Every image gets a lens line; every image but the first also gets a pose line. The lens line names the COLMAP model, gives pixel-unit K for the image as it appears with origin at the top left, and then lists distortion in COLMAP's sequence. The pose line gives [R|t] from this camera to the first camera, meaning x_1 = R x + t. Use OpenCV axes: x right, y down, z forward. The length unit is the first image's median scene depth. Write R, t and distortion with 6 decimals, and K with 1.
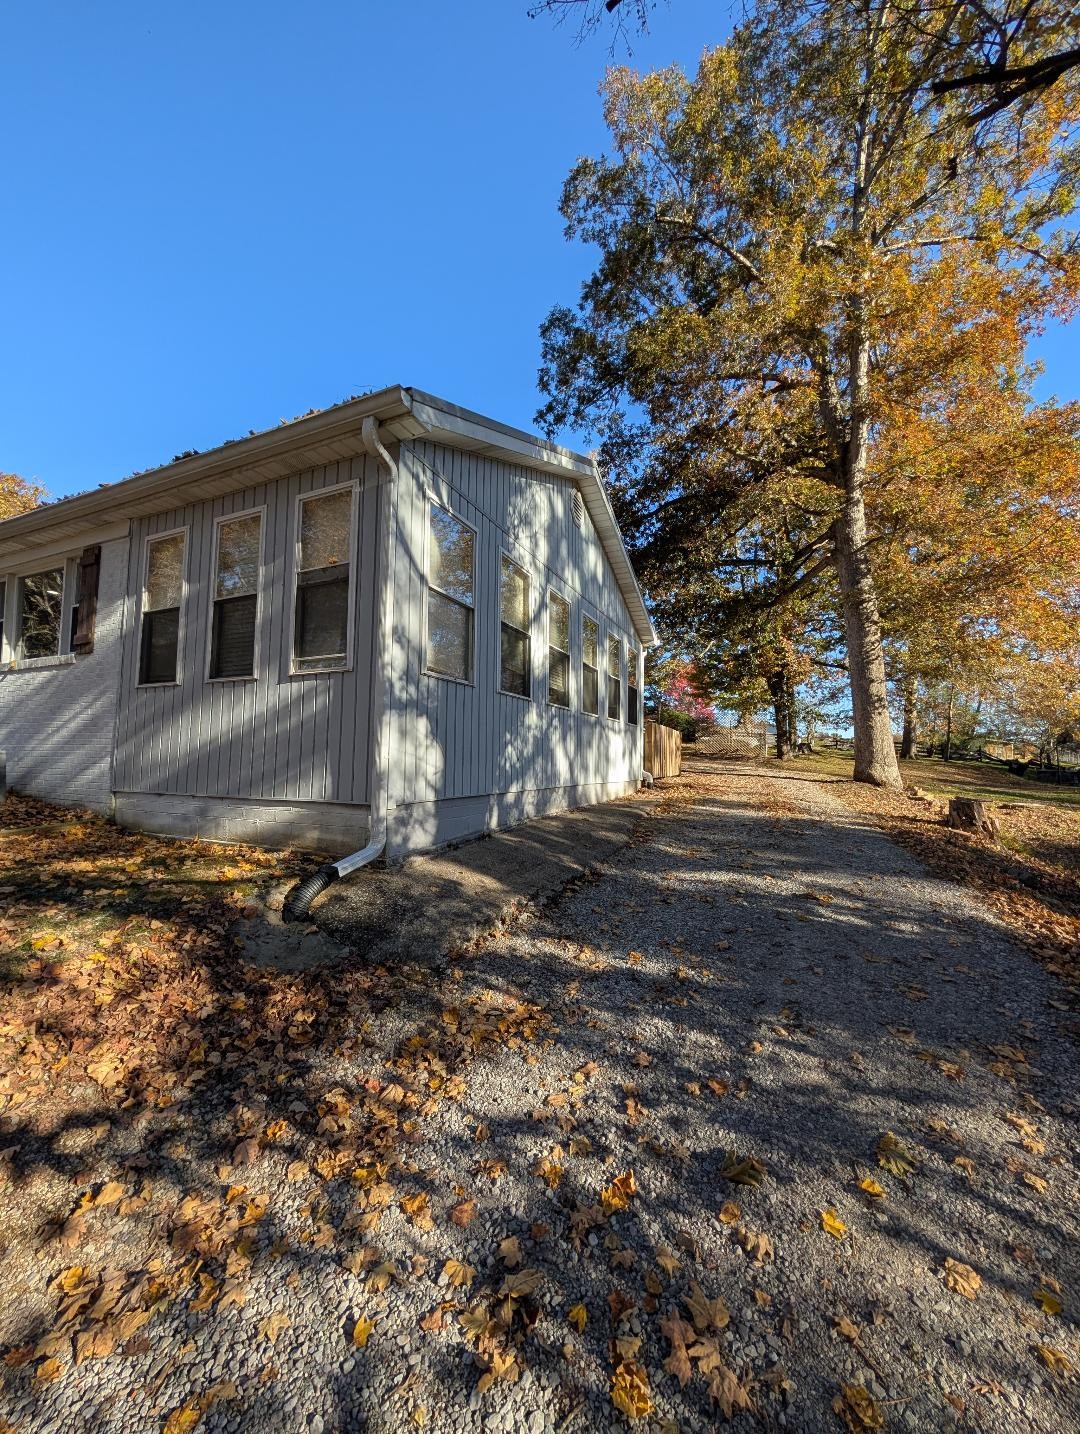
lens RADIAL K [[538.8, 0, 540.0], [0, 538.8, 717.0], [0, 0, 1]] dist [0.000663, 0.000101]
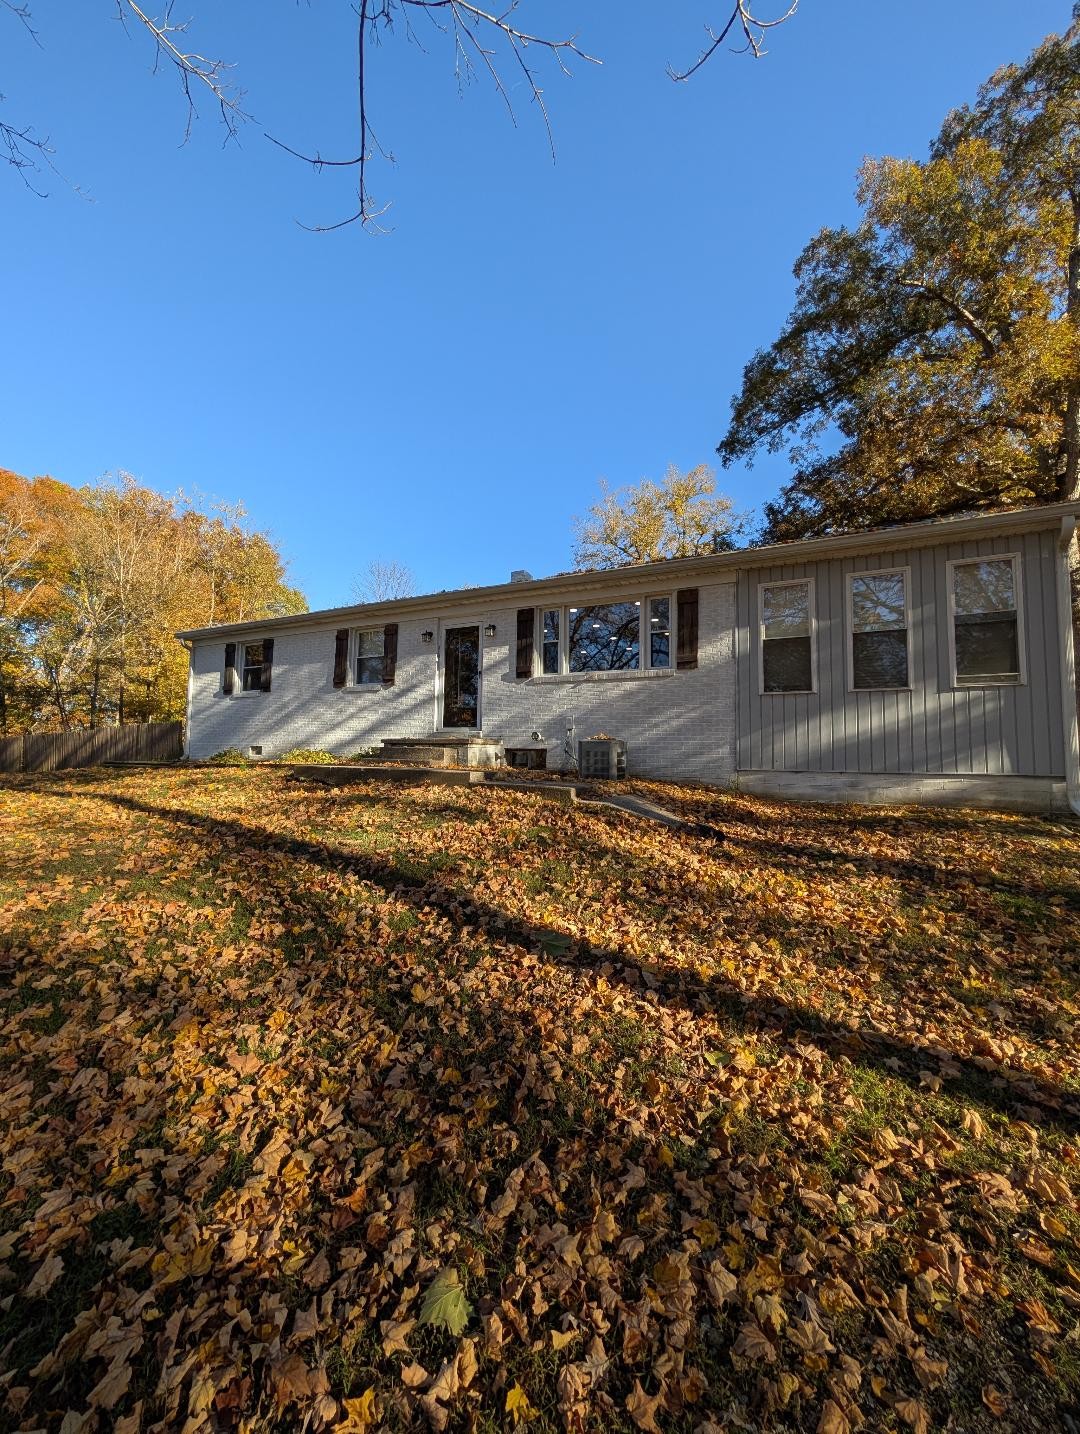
lens RADIAL K [[538.8, 0, 540.0], [0, 538.8, 717.0], [0, 0, 1]] dist [0.000663, 0.000101]
pose [[0.999402, 0.009061, -0.033378, -1.397410], [-0.009357, 0.999918, -0.008728, 0.022041], [0.033296, 0.009035, 0.999405, -0.432260]]
